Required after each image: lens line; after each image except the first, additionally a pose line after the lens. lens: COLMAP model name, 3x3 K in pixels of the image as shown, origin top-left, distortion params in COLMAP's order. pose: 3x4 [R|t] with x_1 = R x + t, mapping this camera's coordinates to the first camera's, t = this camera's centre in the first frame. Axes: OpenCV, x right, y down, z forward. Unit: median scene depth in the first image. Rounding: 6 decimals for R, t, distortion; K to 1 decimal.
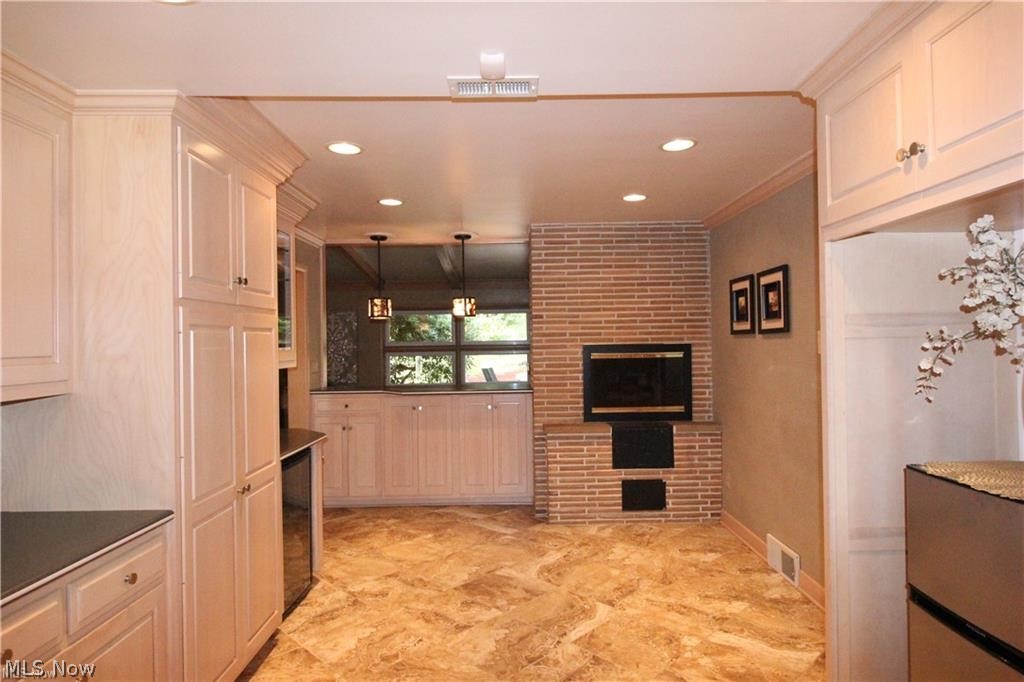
lens RADIAL K [[595.7, 0, 508.5], [0, 595.7, 339.5], [0, 0, 1]] dist [-0.001709, -0.003279]
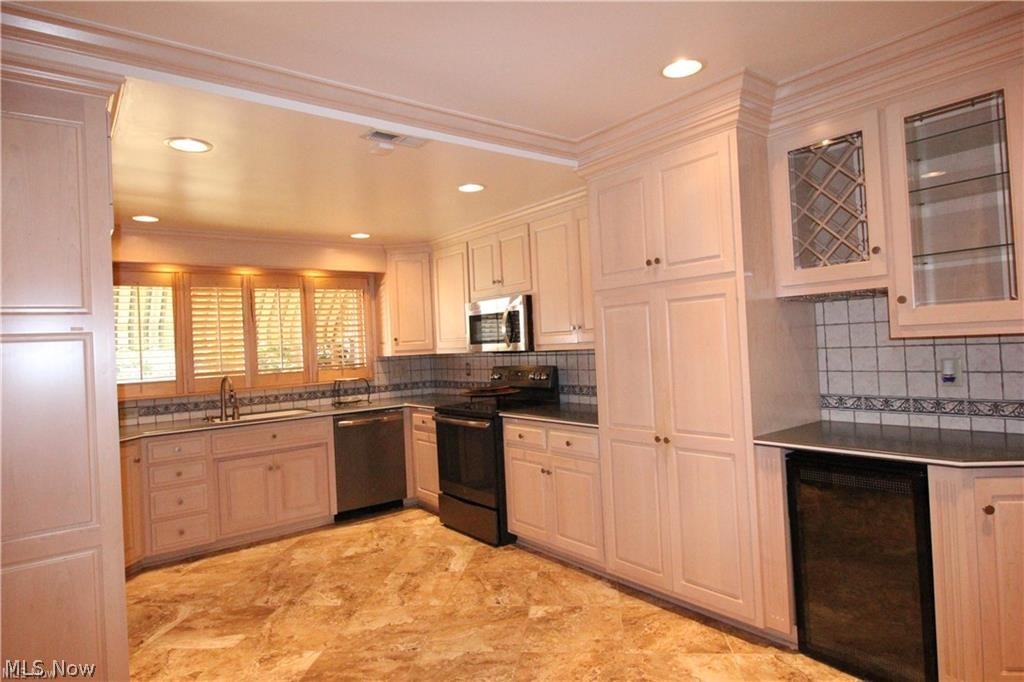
lens RADIAL K [[598.0, 0, 531.4], [0, 598.0, 330.0], [0, 0, 1]] dist [-0.000357, -0.001528]
pose [[-0.769306, 0.039776, -0.637641, 0.249412], [0.062244, 0.997978, -0.012842, 0.018189], [0.635841, -0.049569, -0.770227, 0.885318]]
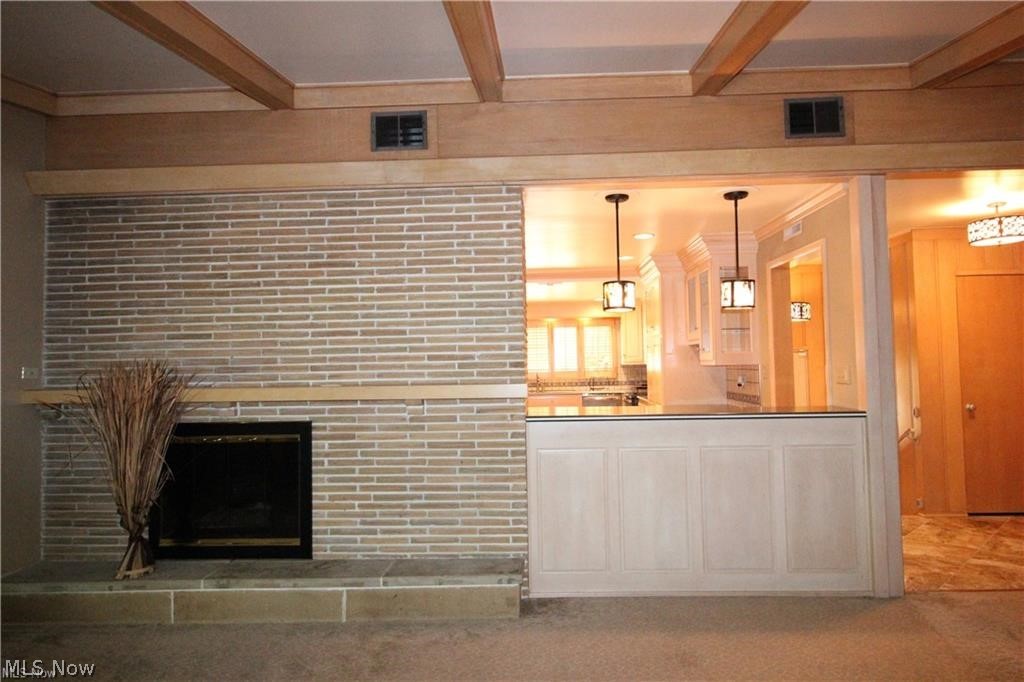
lens RADIAL K [[613.6, 0, 507.8], [0, 613.6, 339.5], [0, 0, 1]] dist [-0.001459, -0.000874]
pose [[-0.998197, 0.036033, 0.048000, 0.021255], [0.033829, 0.998369, -0.045980, 0.034081], [-0.049578, -0.044273, -0.997788, 1.855607]]
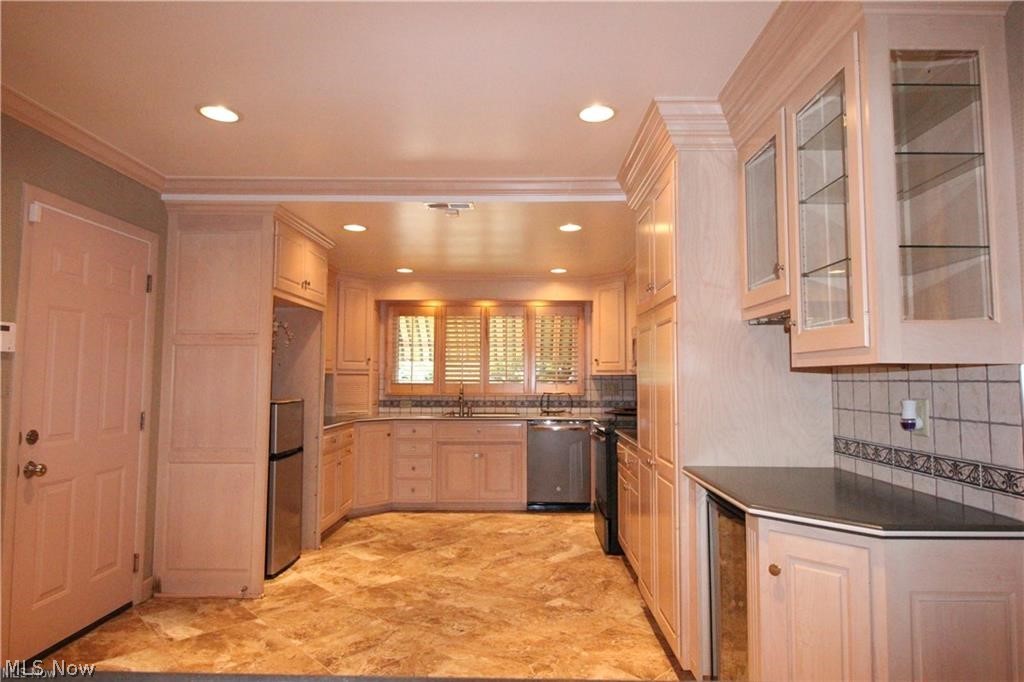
lens RADIAL K [[606.4, 0, 513.4], [0, 606.4, 329.9], [0, 0, 1]] dist [0.004964, -0.000124]
pose [[-0.999892, 0.012916, 0.007036, -0.094028], [0.012305, 0.996649, -0.080869, 0.042475], [-0.008057, -0.080774, -0.996700, 1.125484]]
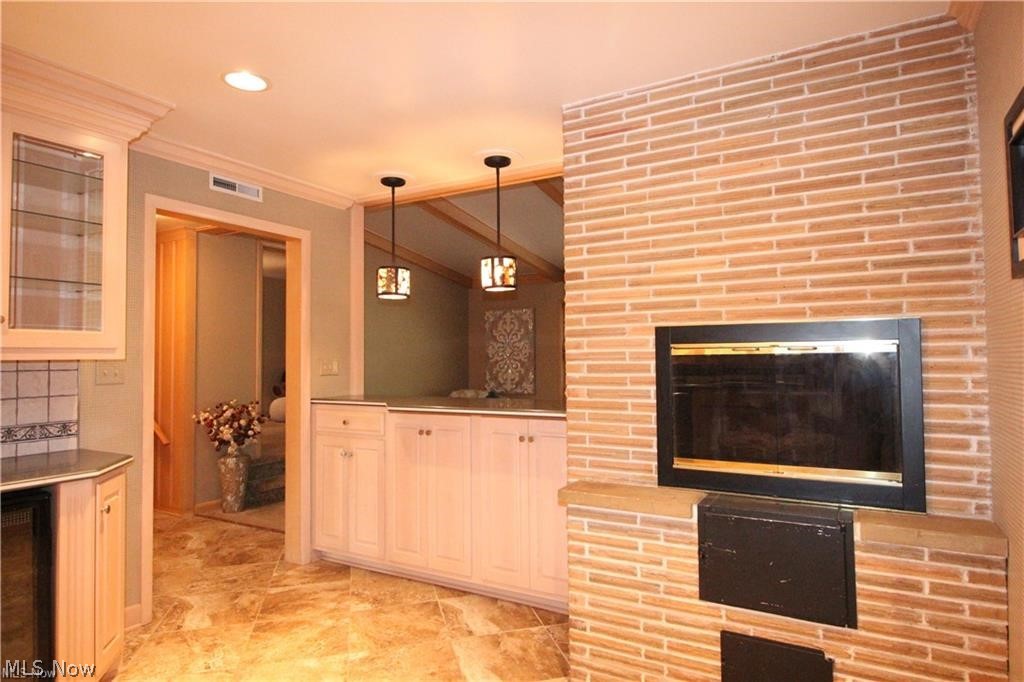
lens RADIAL K [[595.7, 0, 508.5], [0, 595.7, 339.5], [0, 0, 1]] dist [-0.001709, -0.003279]
pose [[0.870205, -0.008920, -0.492608, 0.260736], [-0.001848, 0.999770, -0.021369, 0.029893], [0.492686, 0.019506, 0.869989, 0.512729]]
